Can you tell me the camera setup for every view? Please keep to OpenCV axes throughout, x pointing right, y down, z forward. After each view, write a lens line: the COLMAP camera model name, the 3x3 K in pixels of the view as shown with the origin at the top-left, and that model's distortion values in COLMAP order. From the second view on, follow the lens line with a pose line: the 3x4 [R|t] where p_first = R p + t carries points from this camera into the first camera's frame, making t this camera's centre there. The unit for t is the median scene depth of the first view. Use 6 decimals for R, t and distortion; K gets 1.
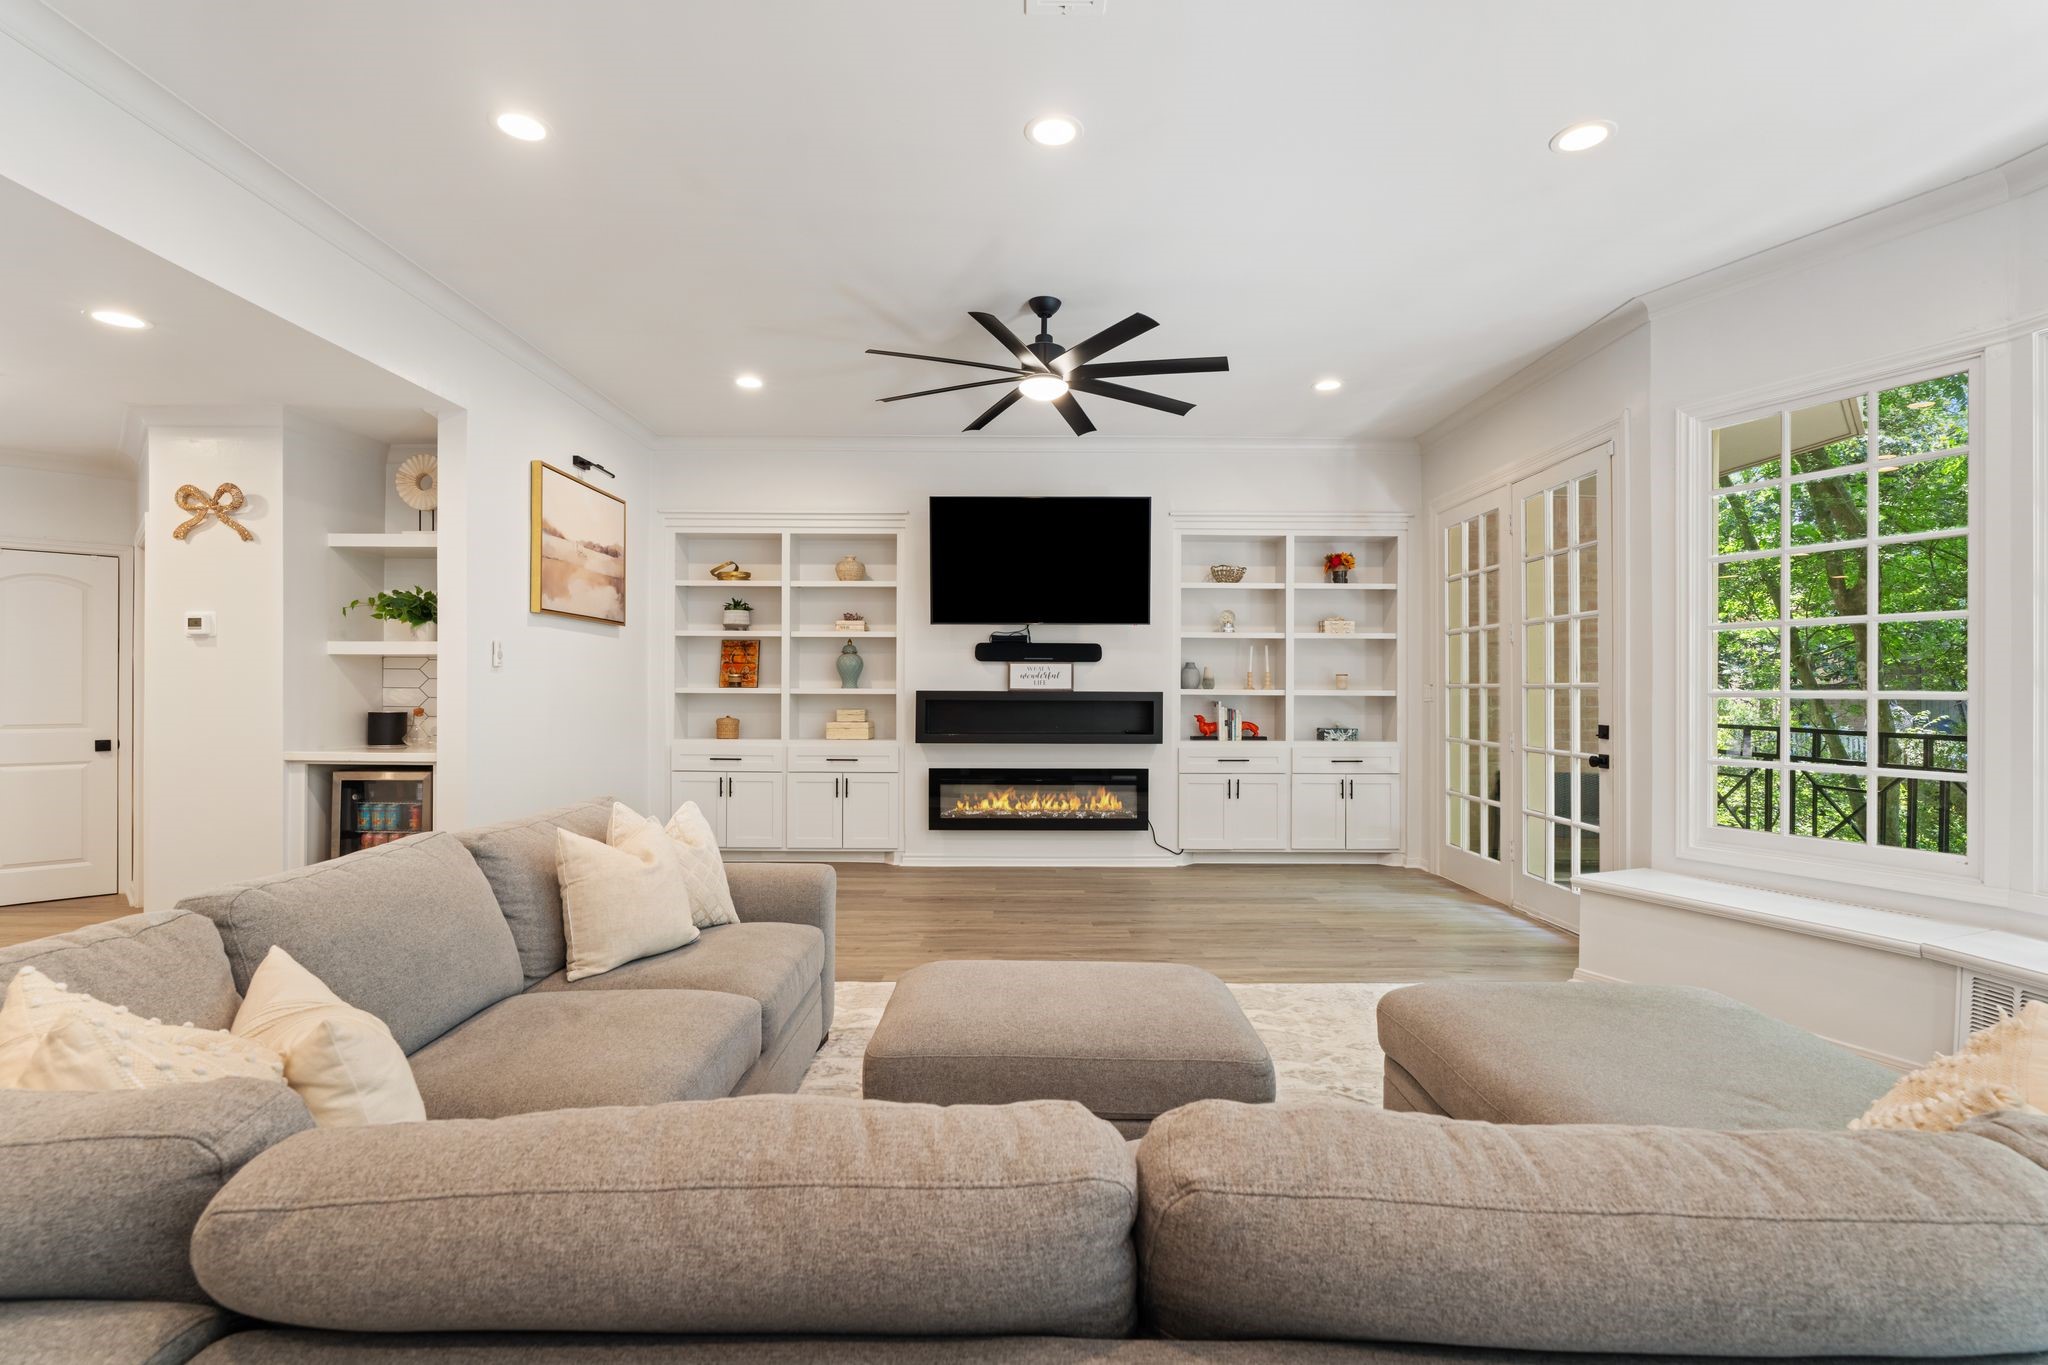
lens RADIAL K [[933.7, 0, 1034.1], [0, 933.7, 694.0], [0, 0, 1]] dist [0.001541, 0.000407]
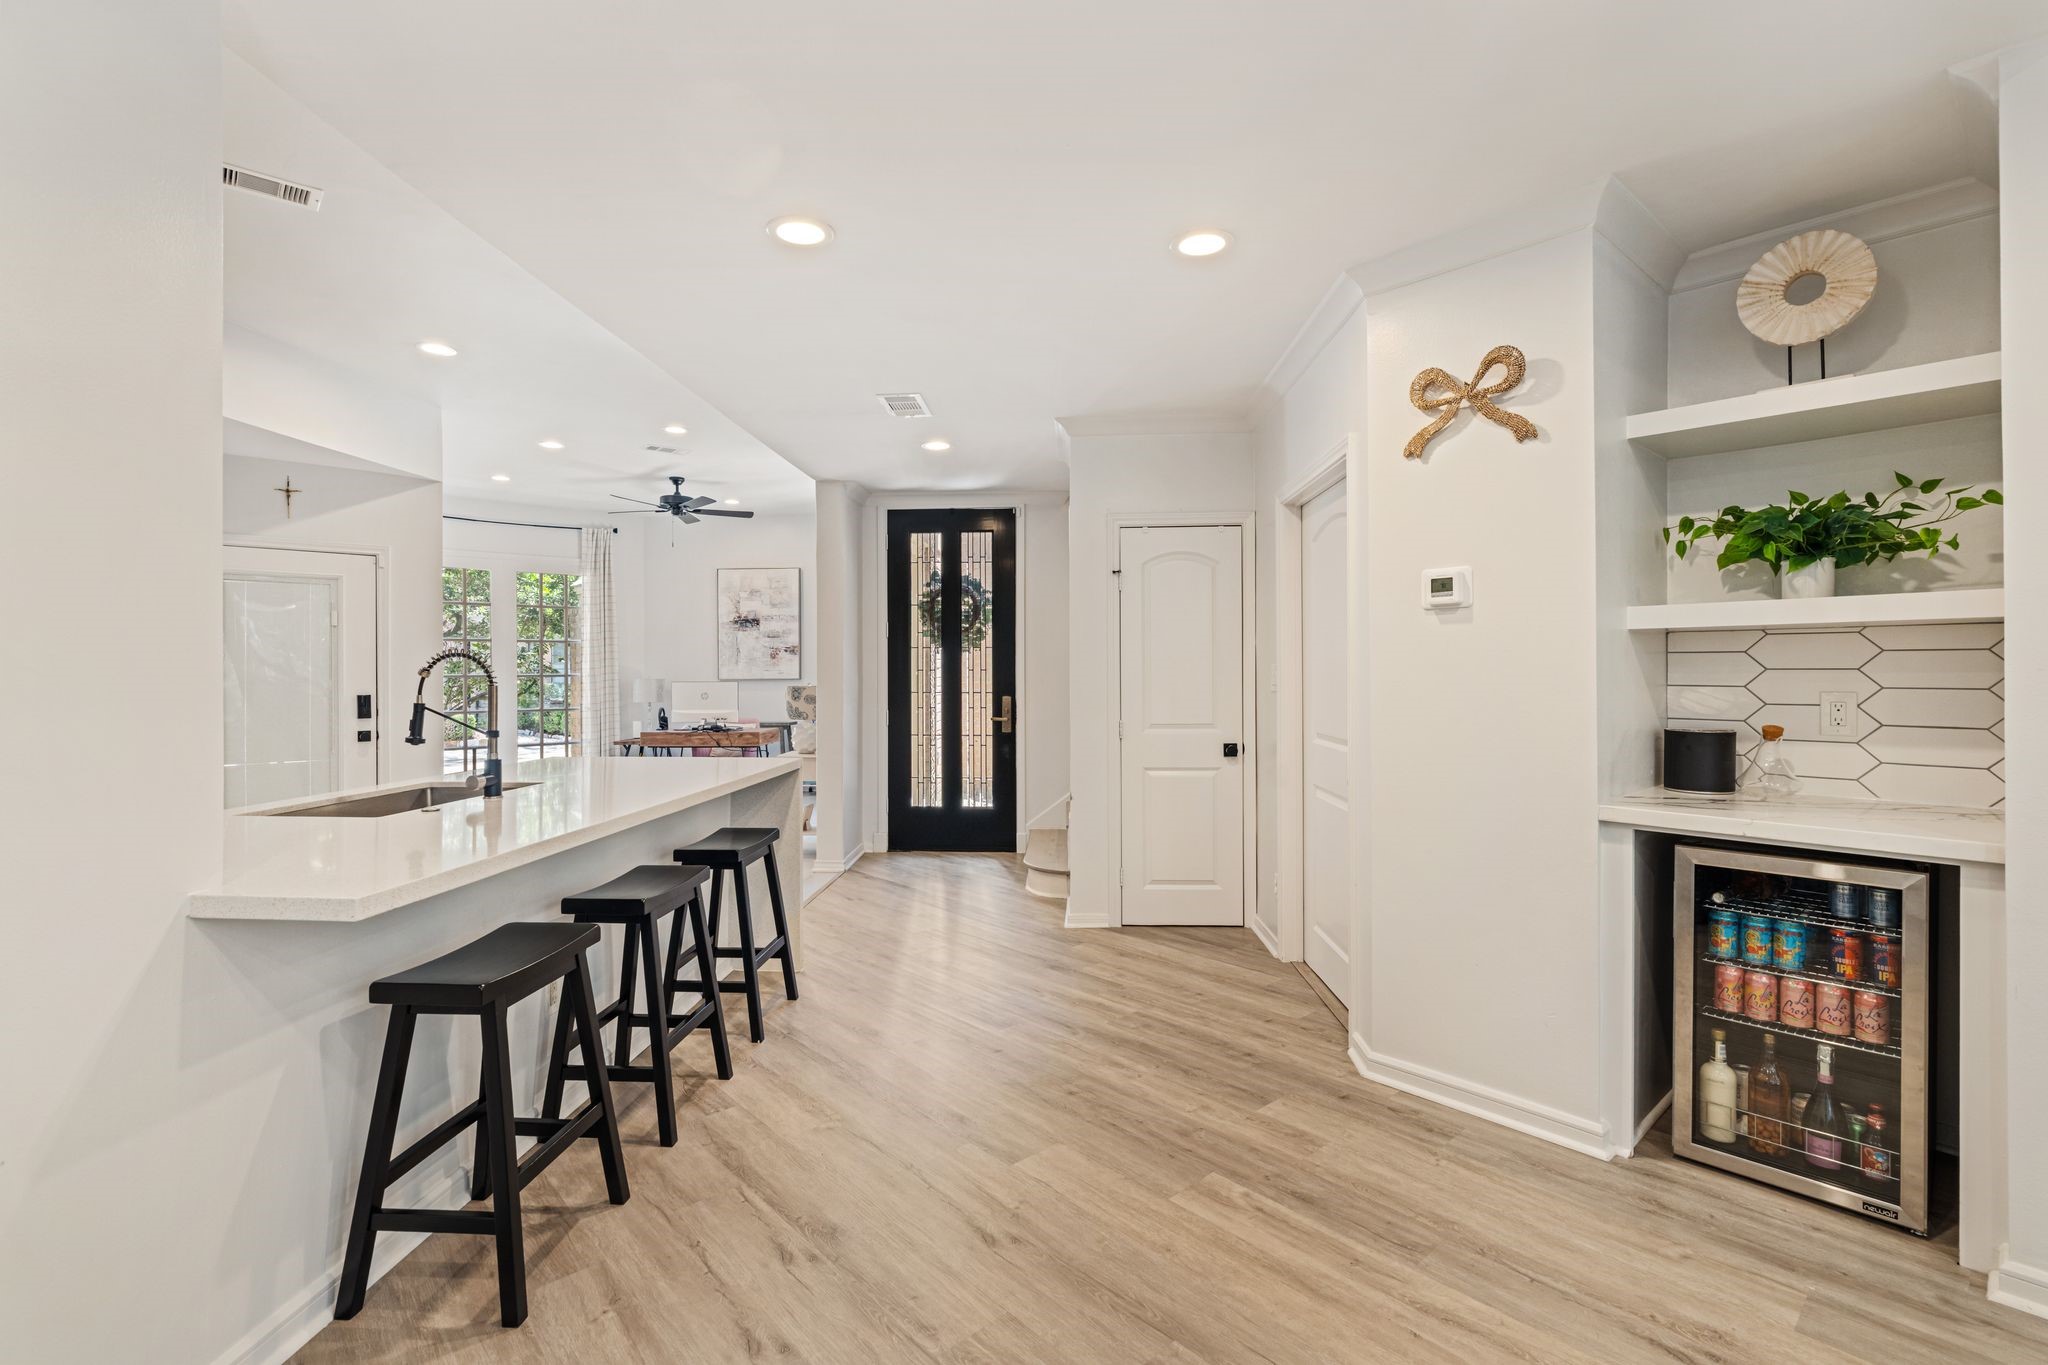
lens RADIAL K [[922.7, 0, 1024.0], [0, 922.7, 682.5], [0, 0, 1]] dist [-0.002381, 0.000074]
pose [[0.672318, 0.003900, -0.740252, -0.605763], [0.006131, 0.999922, 0.010836, -0.019231], [0.740237, -0.011824, 0.672242, 0.363735]]
